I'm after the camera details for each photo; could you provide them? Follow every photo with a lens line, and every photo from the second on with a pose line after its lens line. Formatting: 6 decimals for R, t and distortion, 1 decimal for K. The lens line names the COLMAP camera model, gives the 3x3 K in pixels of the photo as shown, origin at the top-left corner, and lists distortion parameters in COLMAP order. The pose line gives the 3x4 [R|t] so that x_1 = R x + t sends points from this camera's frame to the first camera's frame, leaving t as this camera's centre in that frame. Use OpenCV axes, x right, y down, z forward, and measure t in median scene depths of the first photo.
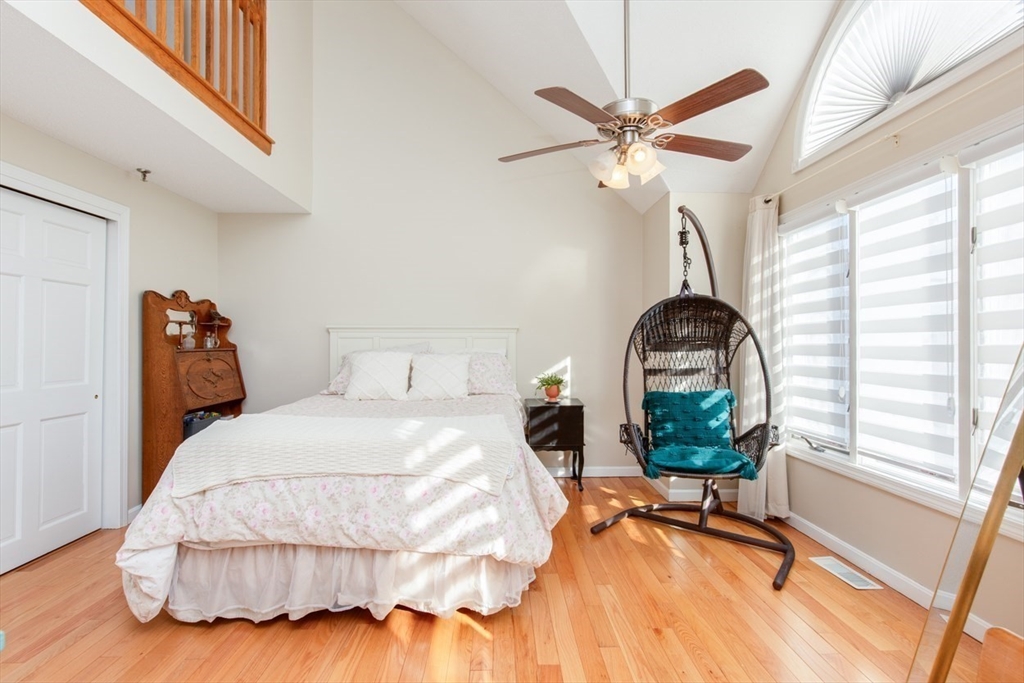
lens RADIAL K [[475.7, 0, 504.5], [0, 475.7, 344.3], [0, 0, 1]] dist [0.003504, -0.001210]
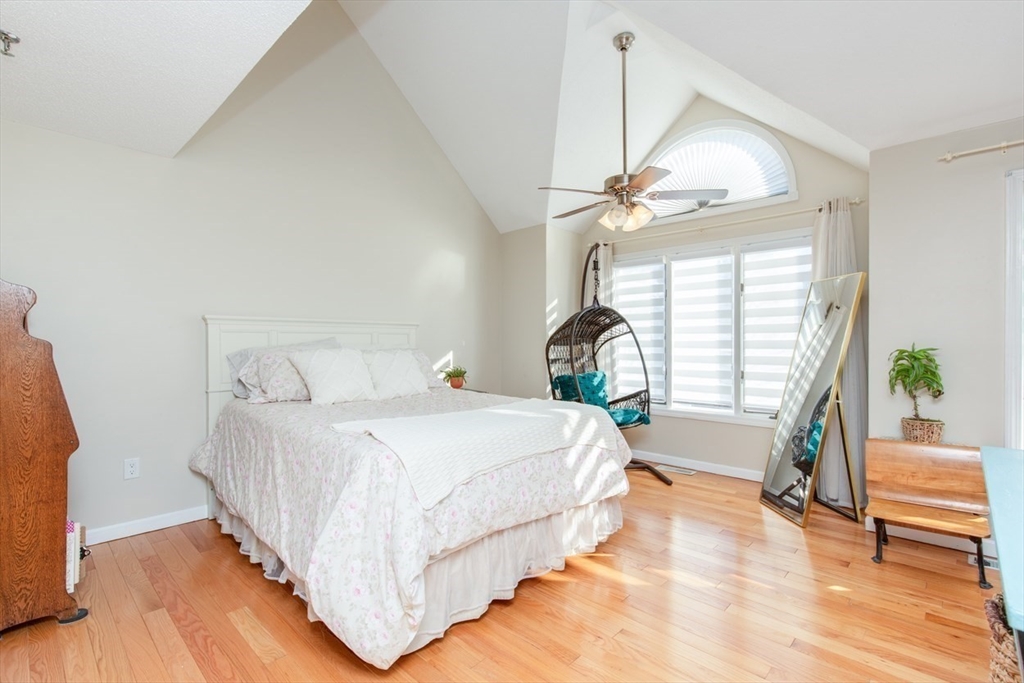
lens RADIAL K [[475.7, 0, 517.3], [0, 475.7, 341.5], [0, 0, 1]] dist [0.003504, -0.001210]
pose [[0.700387, -0.001710, 0.713761, -0.904529], [0.000464, 0.999998, 0.001940, 0.001934], [-0.713763, -0.001027, 0.700386, 0.186324]]
